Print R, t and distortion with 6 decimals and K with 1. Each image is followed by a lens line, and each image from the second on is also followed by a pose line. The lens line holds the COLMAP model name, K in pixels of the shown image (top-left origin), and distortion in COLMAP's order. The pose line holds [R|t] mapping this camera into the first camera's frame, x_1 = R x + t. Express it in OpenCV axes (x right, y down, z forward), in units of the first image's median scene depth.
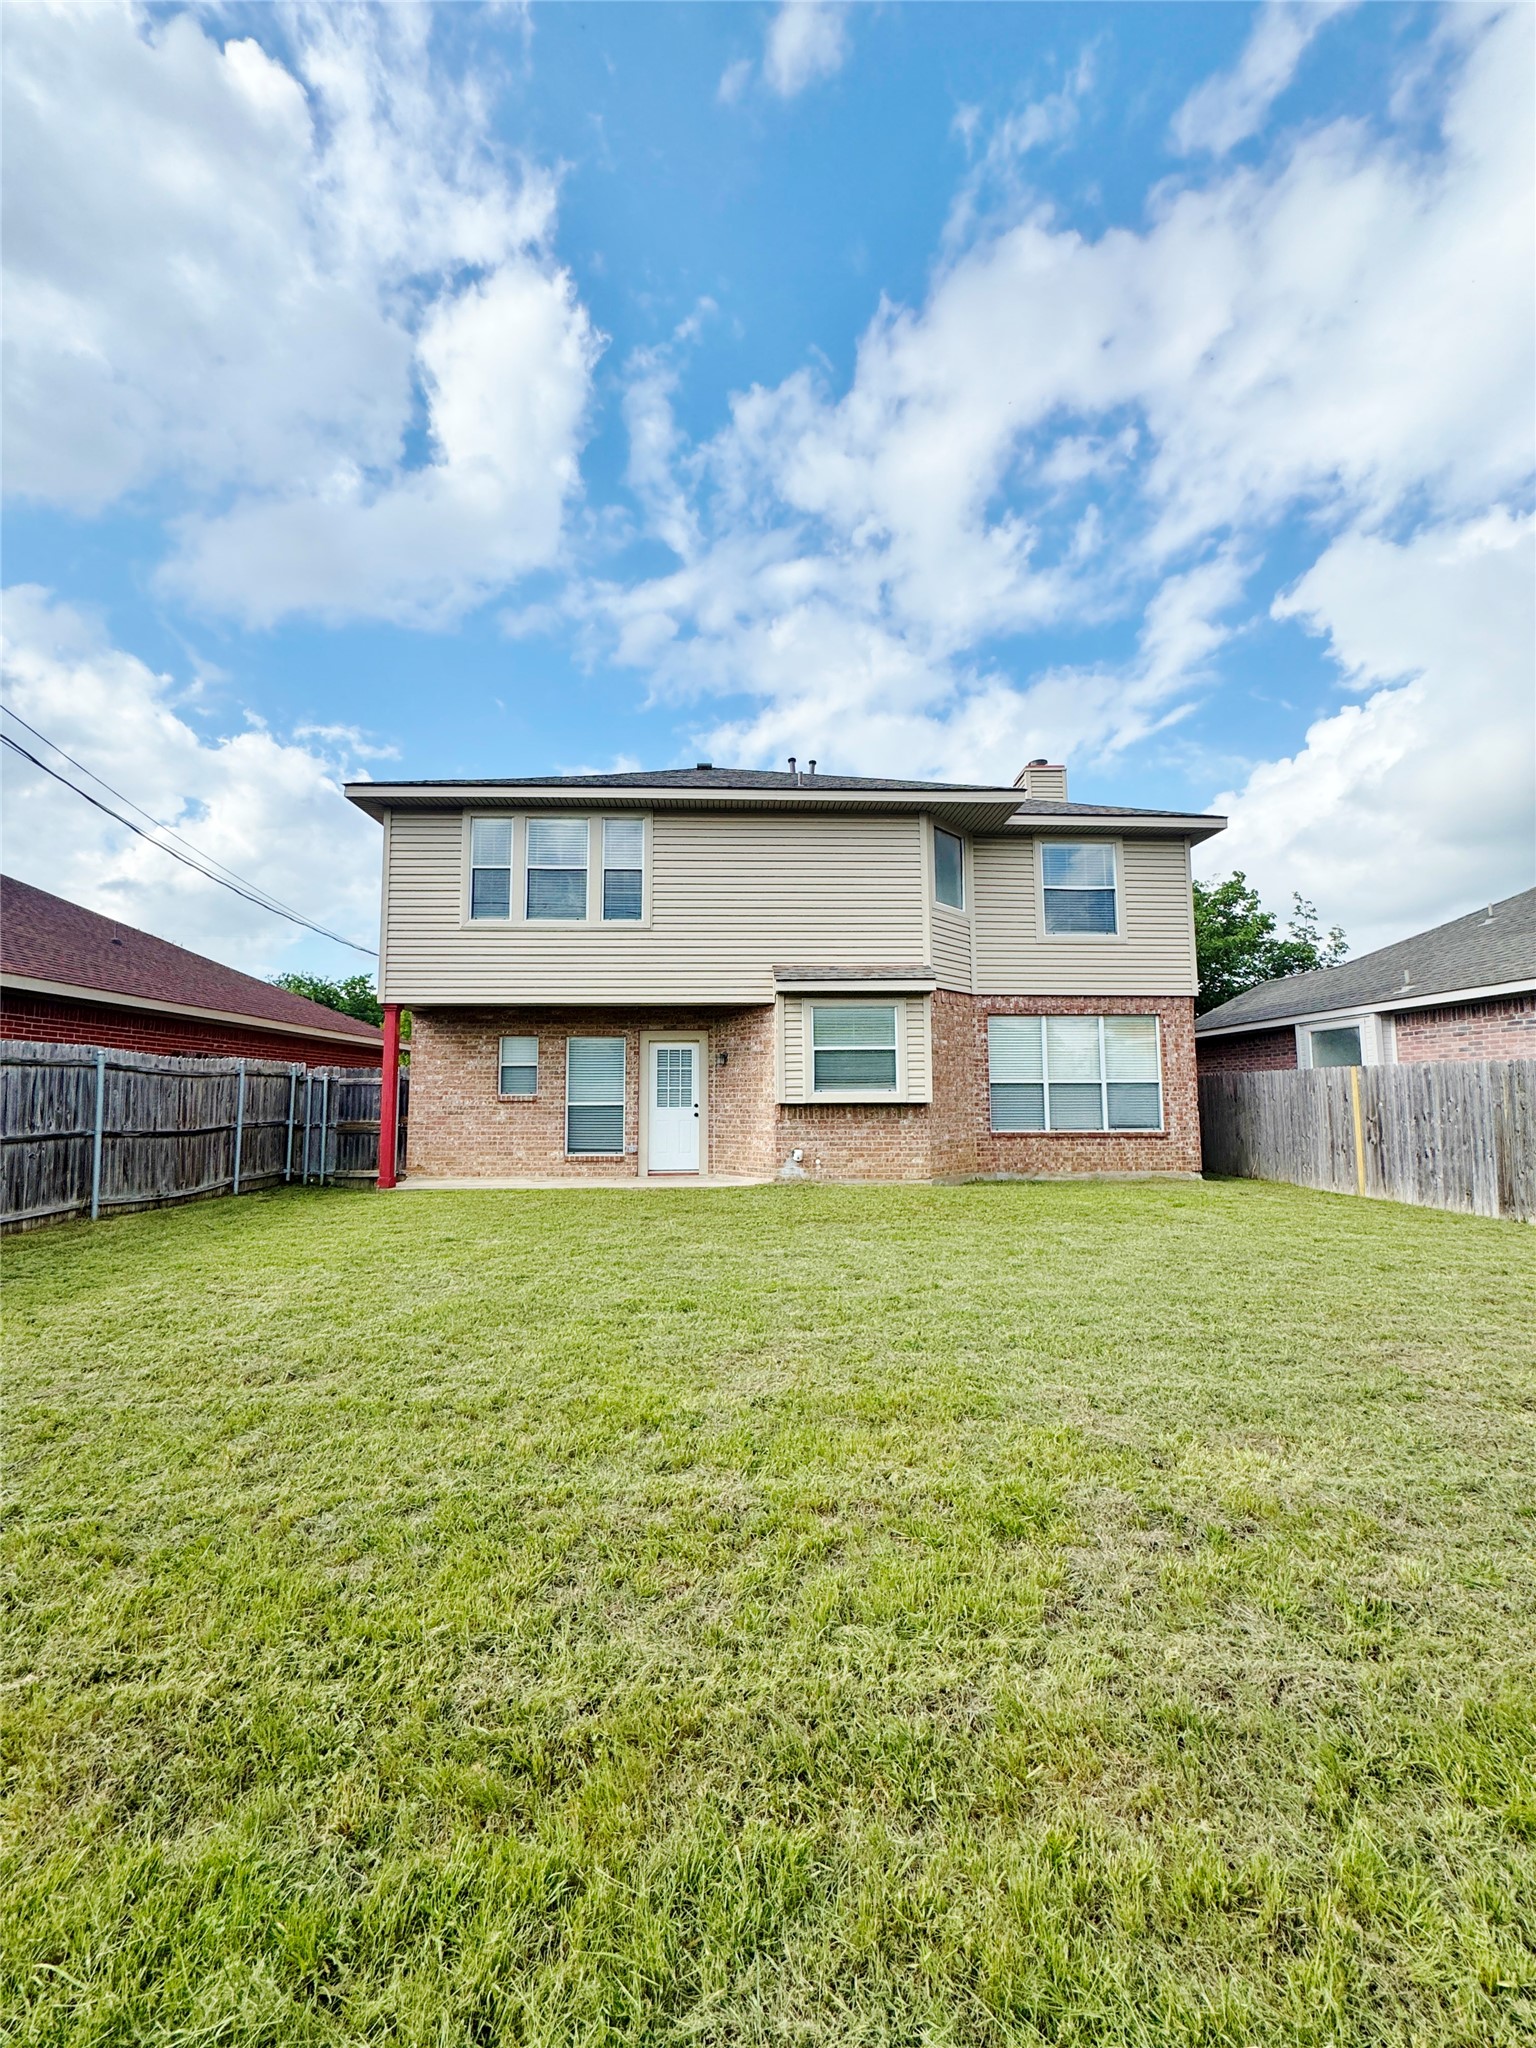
lens RADIAL K [[825.1, 0, 768.0], [0, 825.1, 1024.0], [0, 0, 1]] dist [-0.003250, 0.000061]
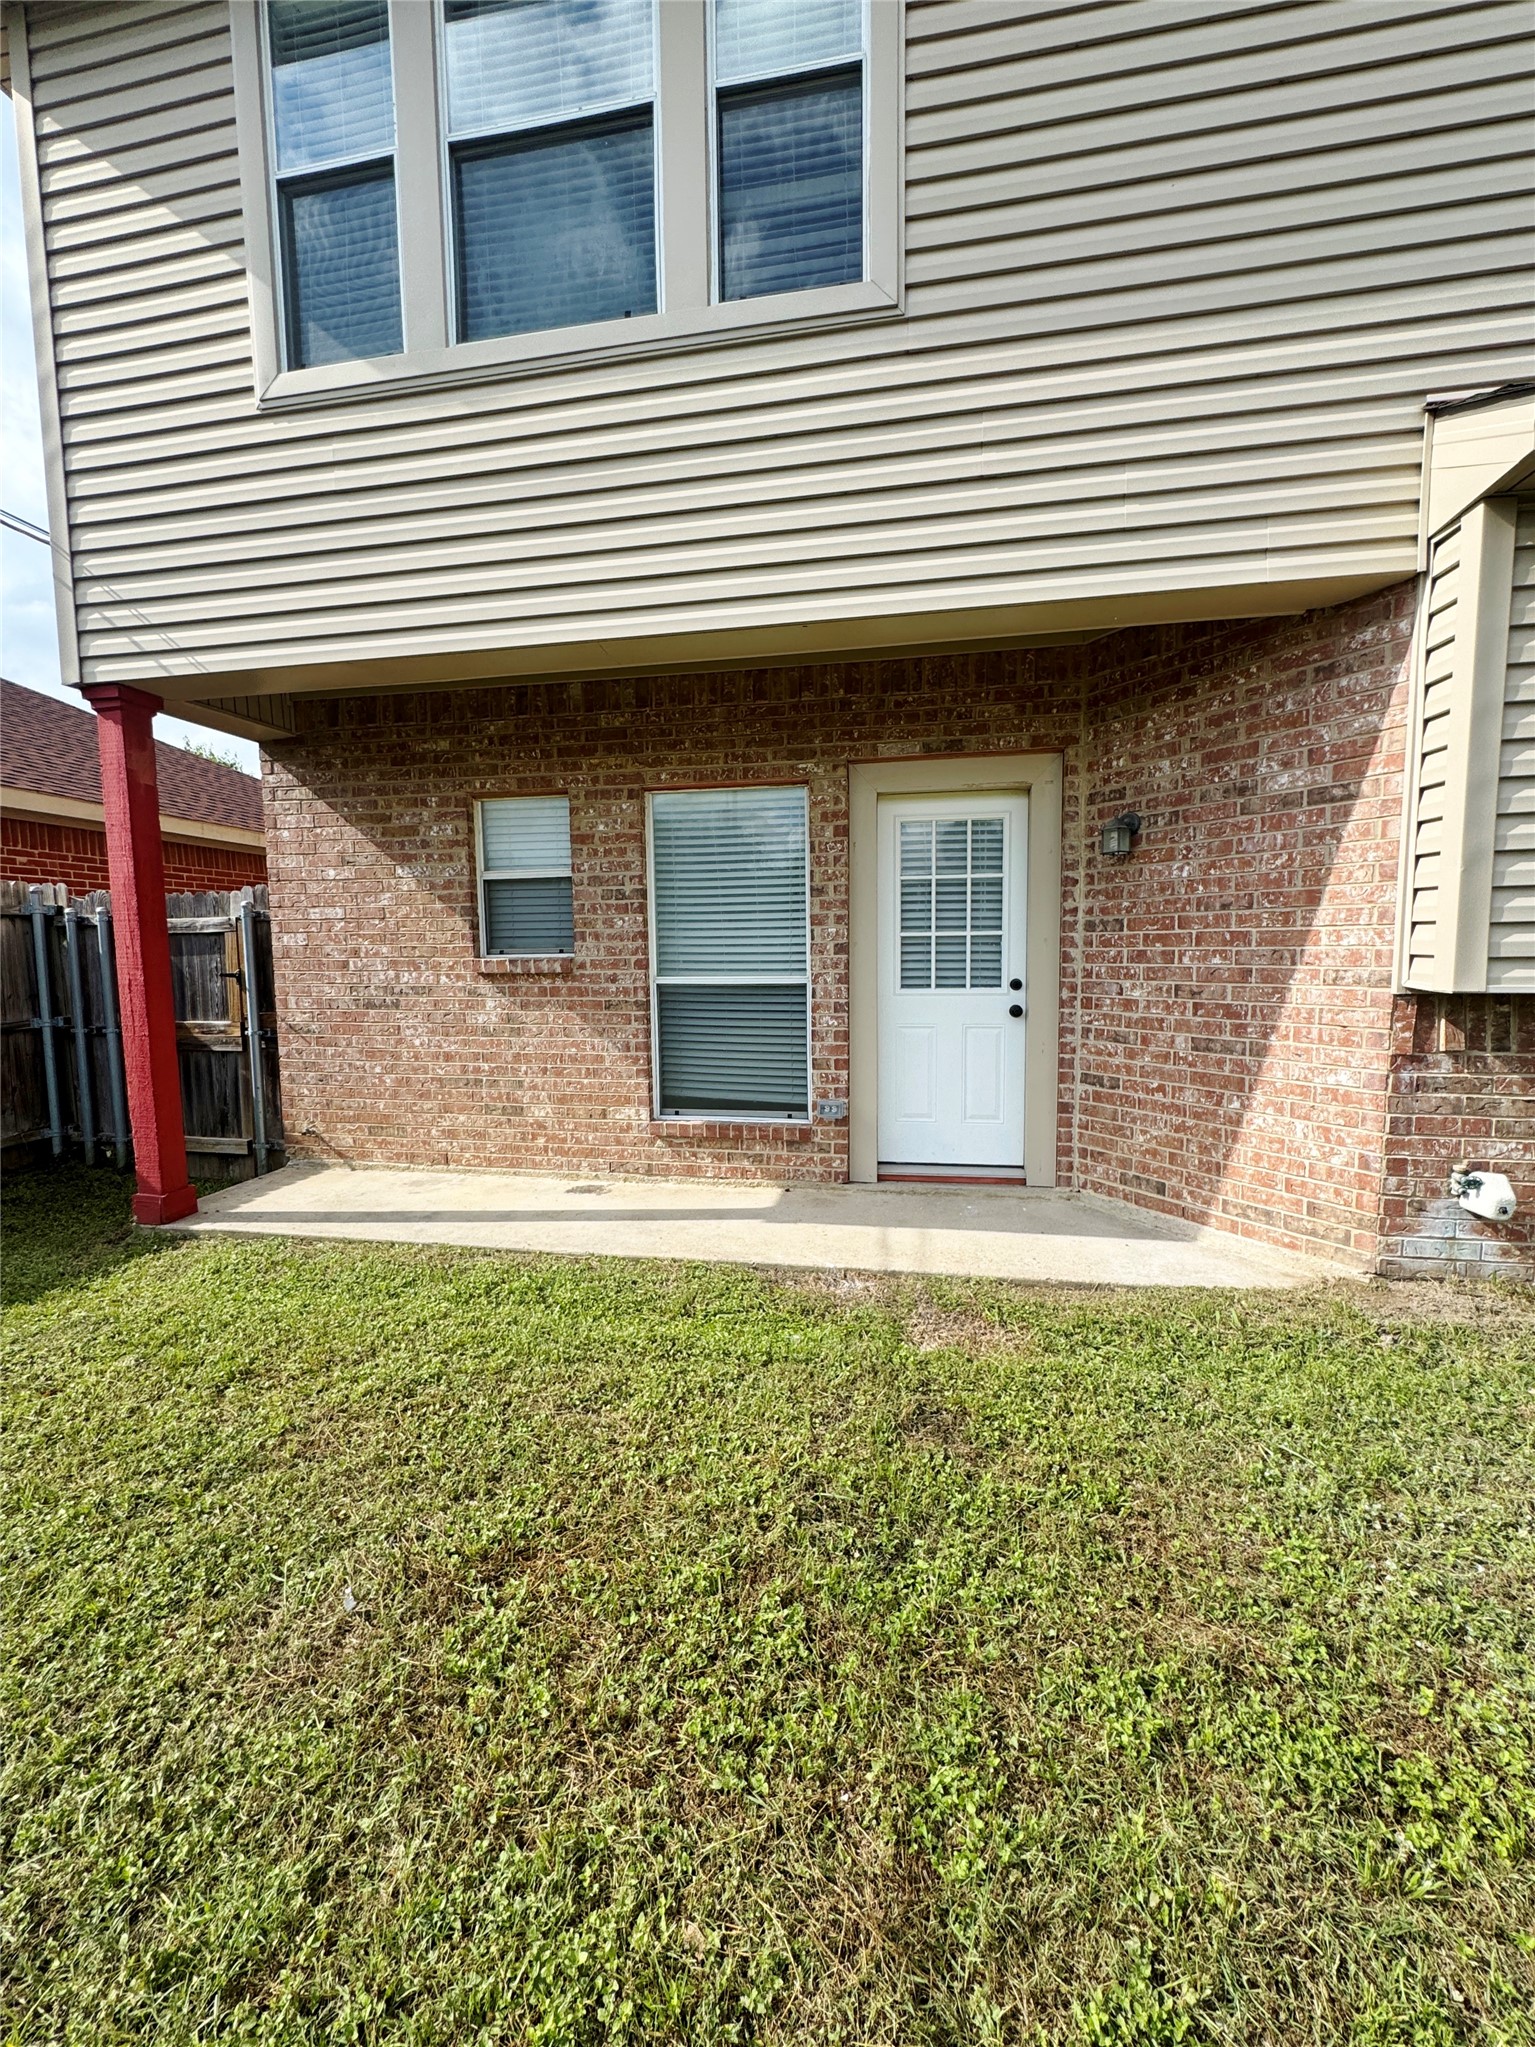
lens RADIAL K [[824.7, 0, 767.5], [0, 824.7, 1023.5], [0, 0, 1]] dist [-0.003250, 0.000061]
pose [[0.977085, 0.011993, -0.212511, -0.118027], [0.028436, 0.982106, 0.186168, 0.049686], [0.210941, -0.187945, 0.959261, 0.665184]]
